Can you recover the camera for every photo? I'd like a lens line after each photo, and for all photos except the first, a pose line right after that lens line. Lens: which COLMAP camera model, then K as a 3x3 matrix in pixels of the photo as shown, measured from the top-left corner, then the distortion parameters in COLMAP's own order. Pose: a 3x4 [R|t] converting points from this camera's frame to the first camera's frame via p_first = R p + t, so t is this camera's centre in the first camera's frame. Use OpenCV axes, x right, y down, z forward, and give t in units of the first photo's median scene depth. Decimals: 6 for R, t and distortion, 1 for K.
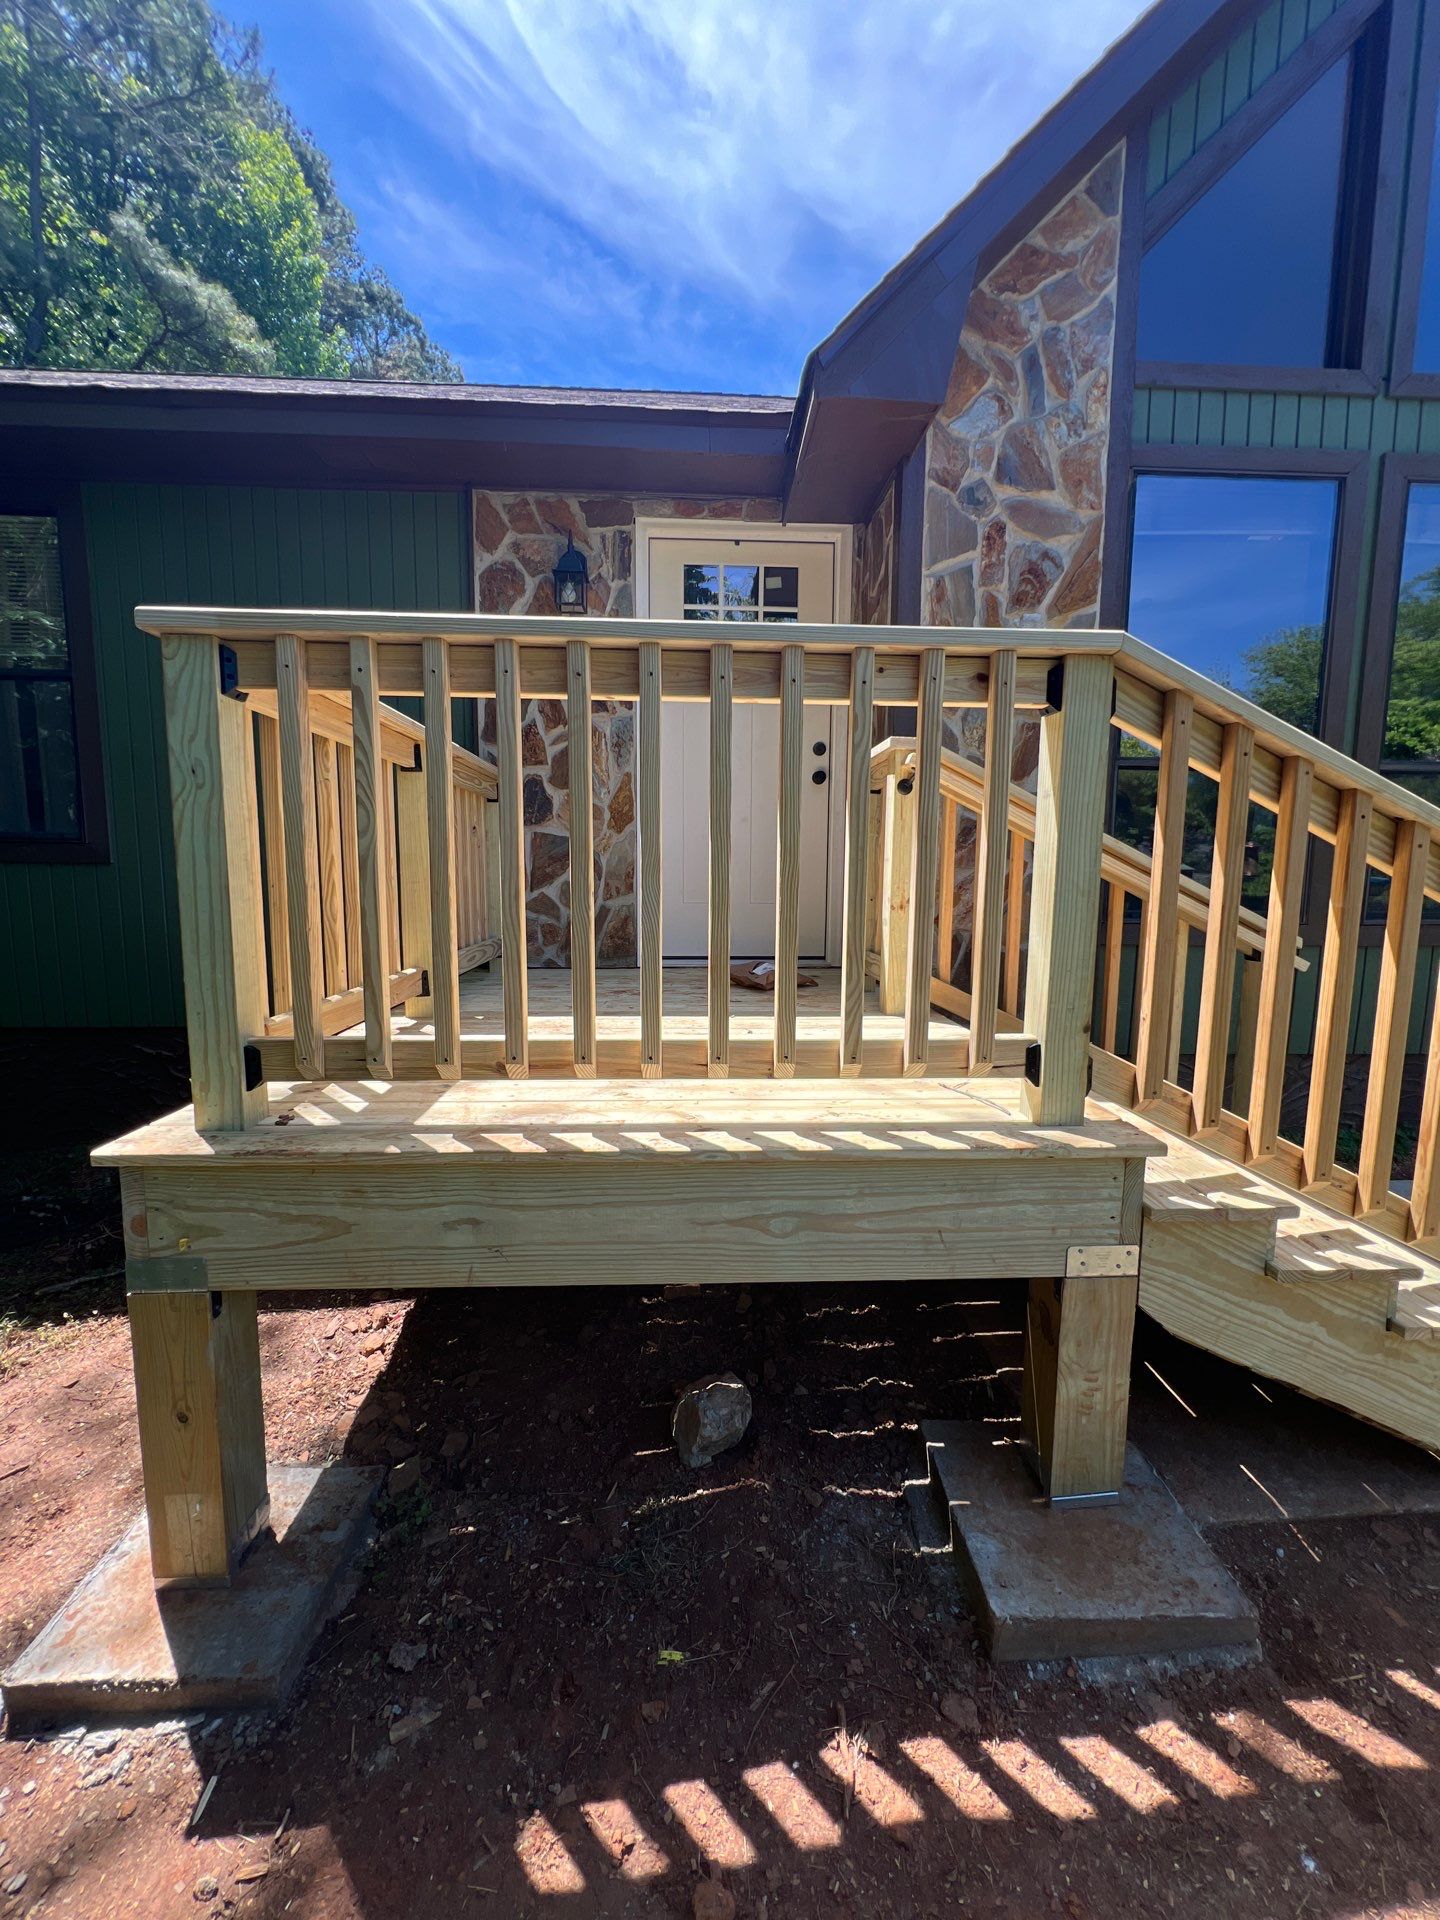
lens RADIAL K [[762.1, 0, 720.0], [0, 762.1, 960.0], [0, 0, 1]] dist [-0.000300, -0.003086]
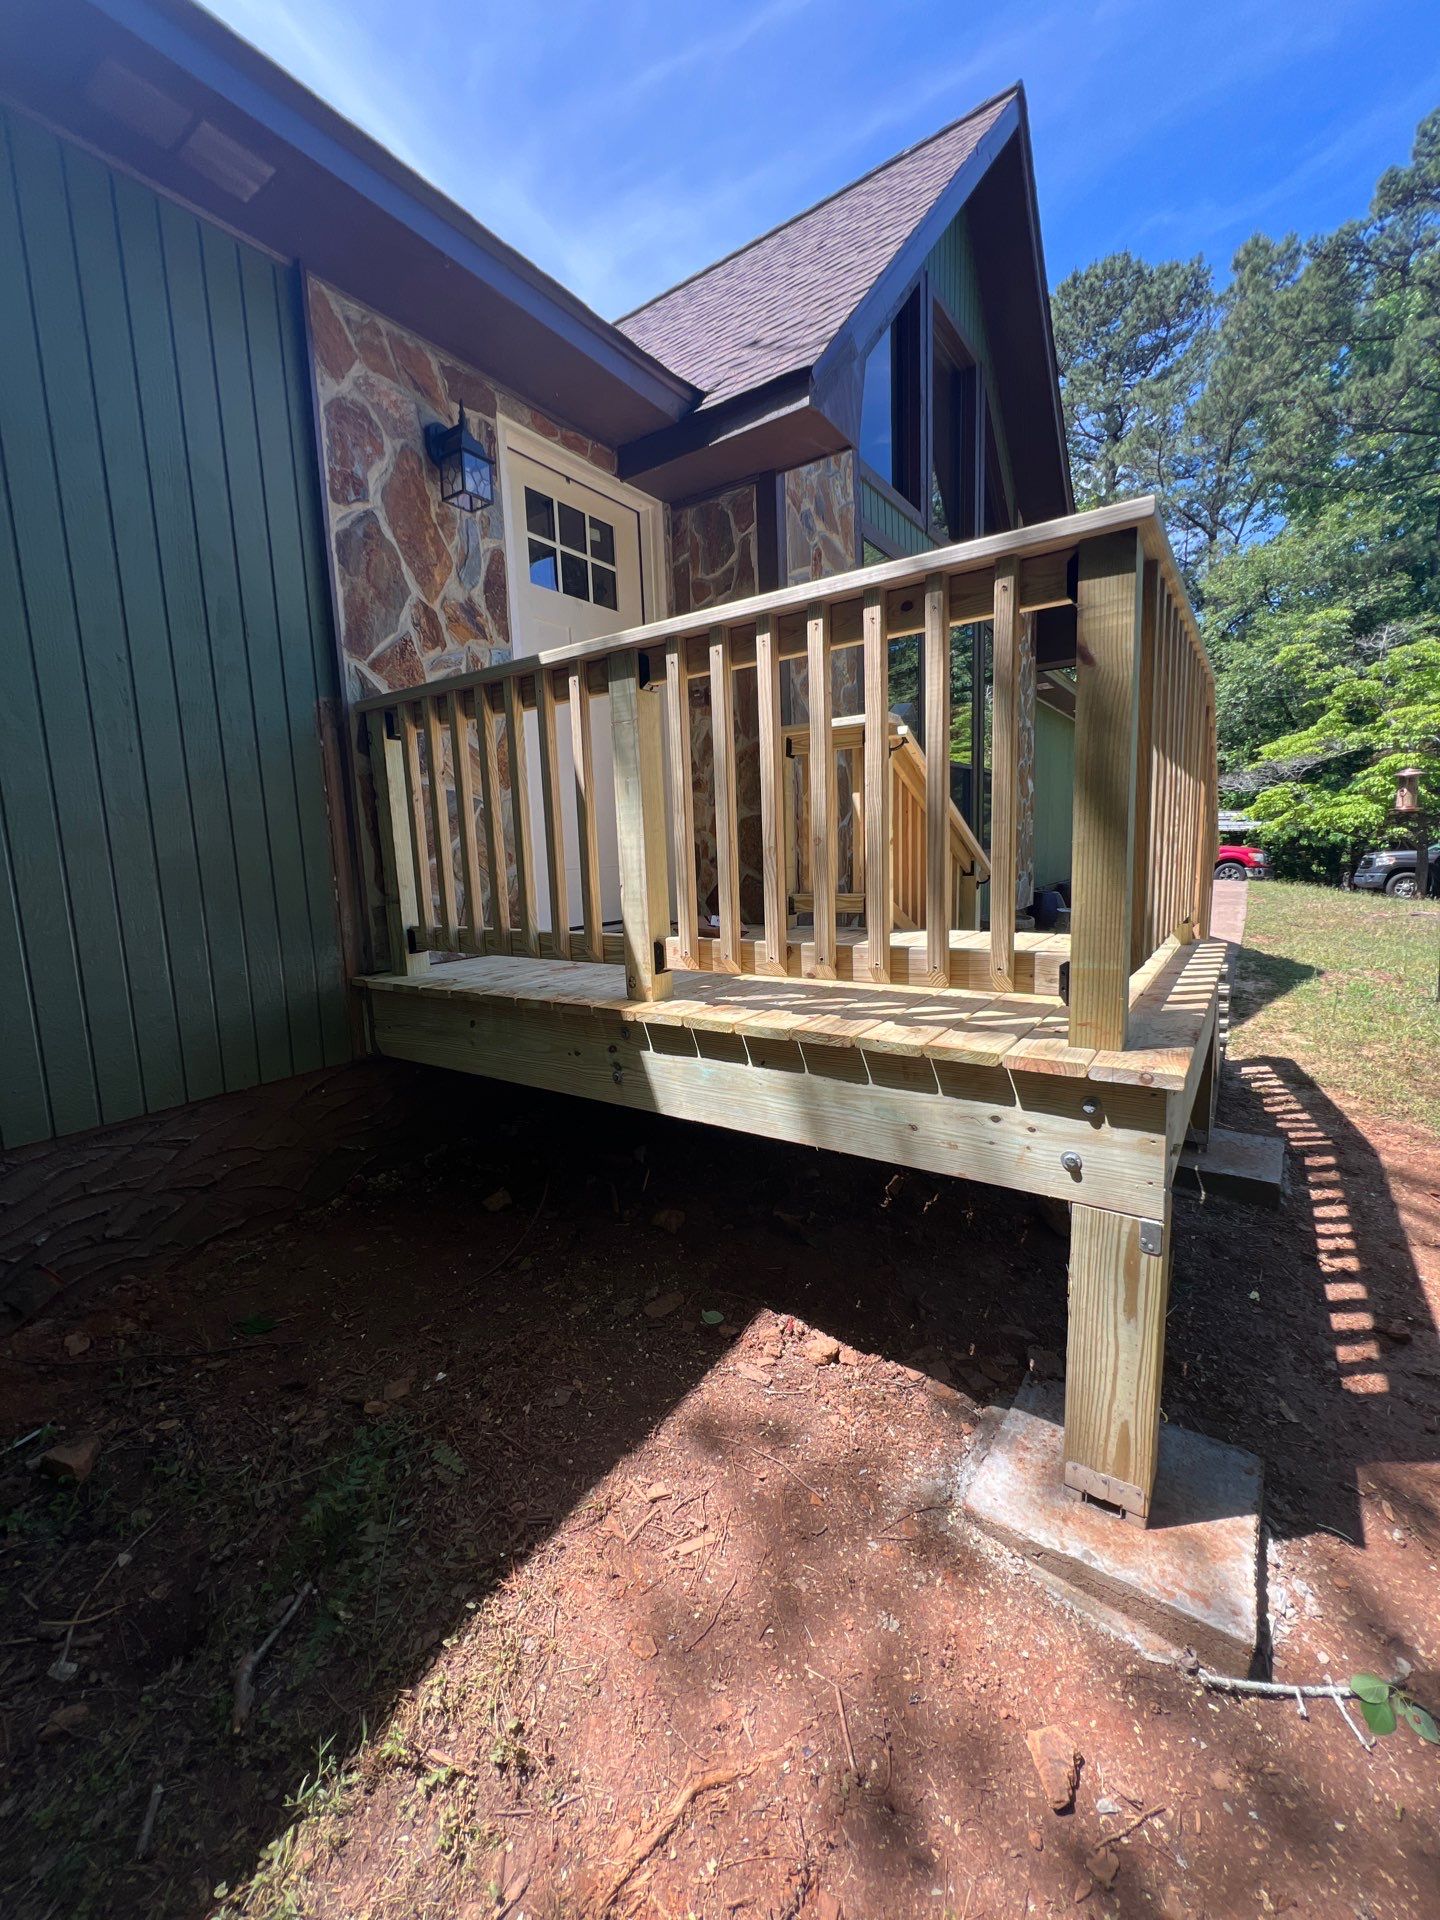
lens RADIAL K [[762.1, 0, 720.0], [0, 762.1, 960.0], [0, 0, 1]] dist [-0.000300, -0.003086]
pose [[0.608238, -0.147592, 0.779912, -1.154966], [0.130030, 0.987814, 0.085528, -0.039516], [-0.783032, 0.049390, 0.620017, 0.521001]]
